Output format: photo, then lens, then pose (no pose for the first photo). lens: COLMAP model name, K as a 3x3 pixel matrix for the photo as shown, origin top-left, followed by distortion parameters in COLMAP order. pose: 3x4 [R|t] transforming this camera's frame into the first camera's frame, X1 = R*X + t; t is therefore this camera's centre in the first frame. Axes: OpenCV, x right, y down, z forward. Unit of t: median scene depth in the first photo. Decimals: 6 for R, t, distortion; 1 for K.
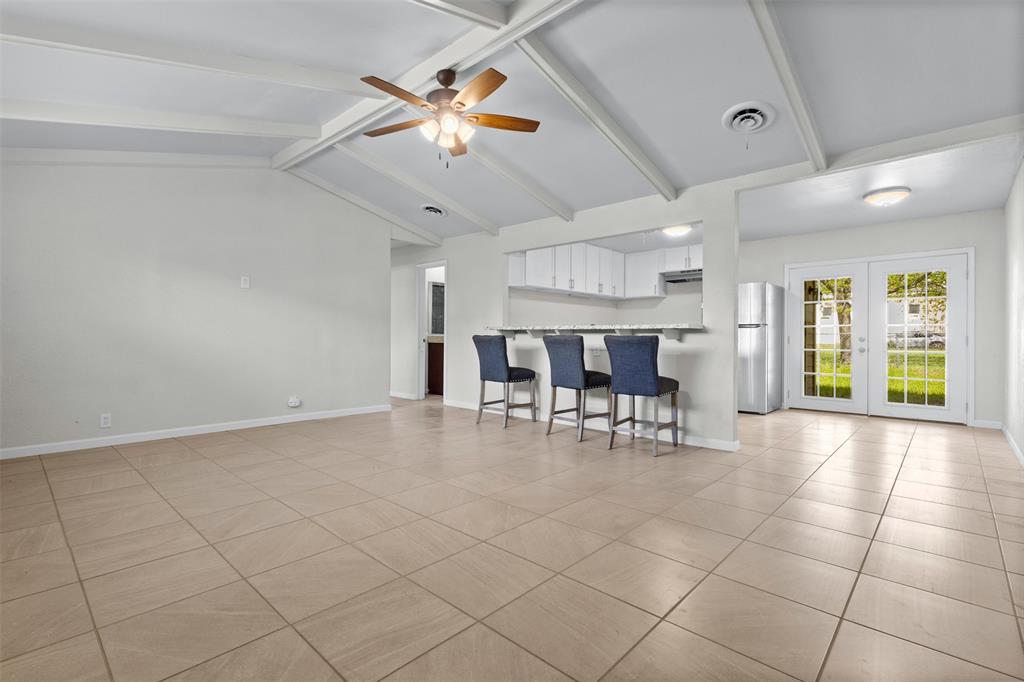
lens RADIAL K [[468.0, 0, 511.8], [0, 468.0, 338.0], [0, 0, 1]] dist [0.003239, 0.000043]
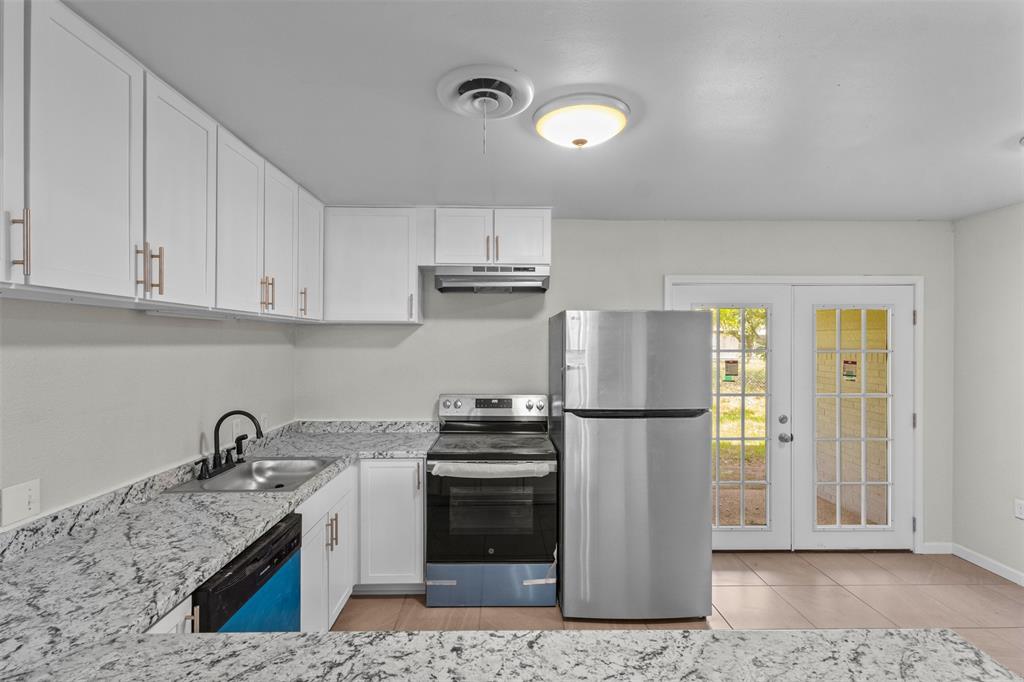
lens RADIAL K [[473.9, 0, 508.8], [0, 473.9, 341.6], [0, 0, 1]] dist [0.001132, 0.000243]
pose [[0.716020, -0.001867, 0.698077, 0.096092], [0.002734, 0.999996, -0.000130, -0.083671], [-0.698074, 0.002001, 0.716023, 0.744815]]
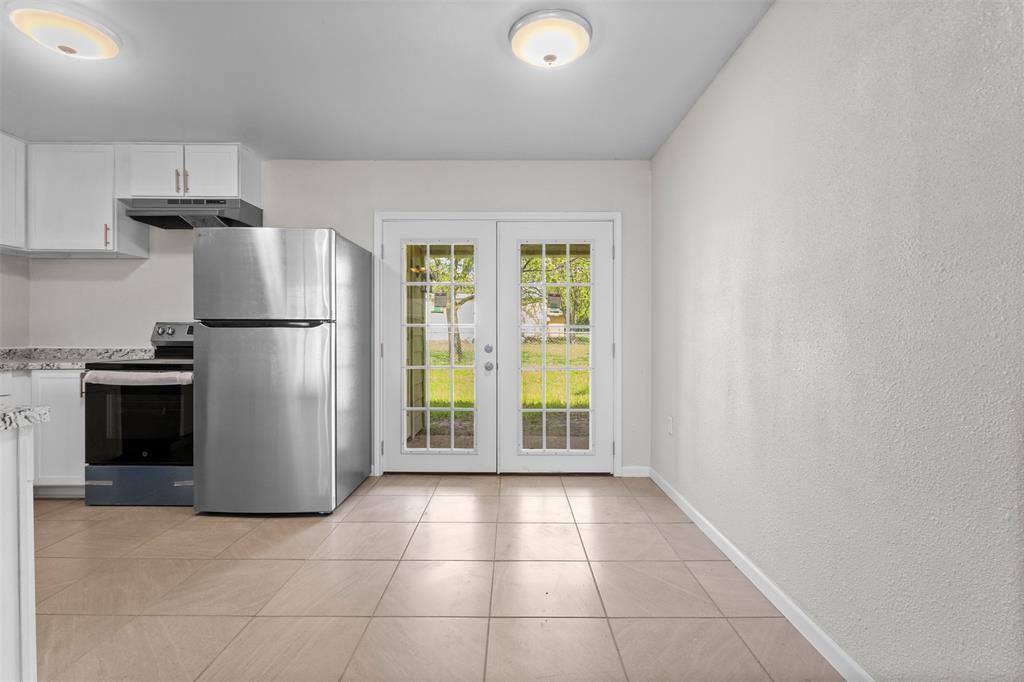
lens RADIAL K [[468.0, 0, 511.8], [0, 468.0, 338.0], [0, 0, 1]] dist [0.003239, 0.000043]
pose [[0.731202, -0.005586, 0.682138, 0.325327], [0.001789, 0.999979, 0.006272, -0.013047], [-0.682159, -0.003366, 0.731196, 0.490665]]
